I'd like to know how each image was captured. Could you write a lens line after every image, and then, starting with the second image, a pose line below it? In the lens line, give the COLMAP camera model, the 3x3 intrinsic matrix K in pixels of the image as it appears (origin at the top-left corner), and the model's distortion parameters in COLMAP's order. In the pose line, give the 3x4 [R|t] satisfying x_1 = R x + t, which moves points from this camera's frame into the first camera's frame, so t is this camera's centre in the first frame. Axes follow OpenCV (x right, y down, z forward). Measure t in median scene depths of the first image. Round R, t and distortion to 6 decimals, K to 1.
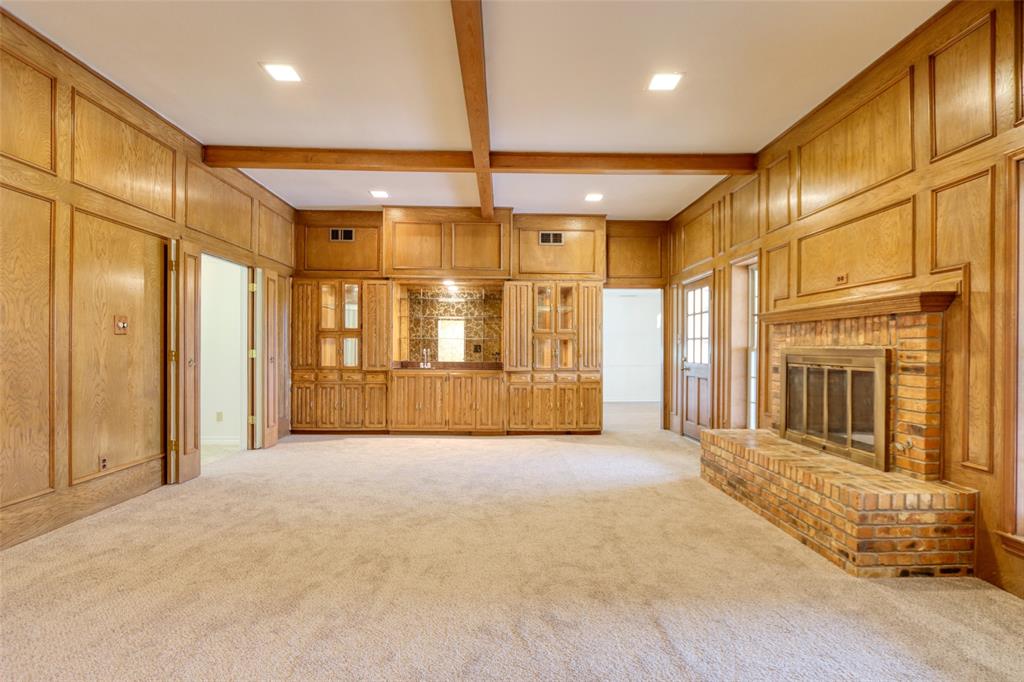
lens RADIAL K [[496.2, 0, 515.9], [0, 496.2, 349.6], [0, 0, 1]] dist [-0.016256, 0.002471]
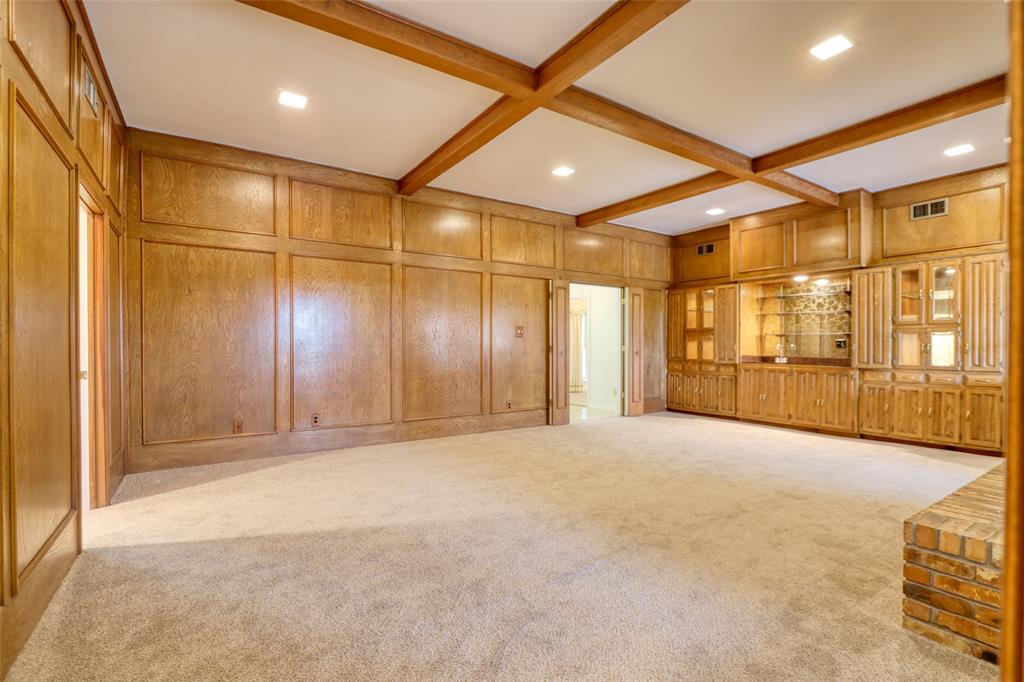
lens RADIAL K [[469.6, 0, 553.1], [0, 469.6, 346.6], [0, 0, 1]] dist [-0.013695, 0.000546]
pose [[0.582141, -0.003897, -0.813079, 0.443751], [0.001474, 0.999992, -0.003738, 0.007796], [0.813087, 0.000978, 0.582142, 0.051998]]
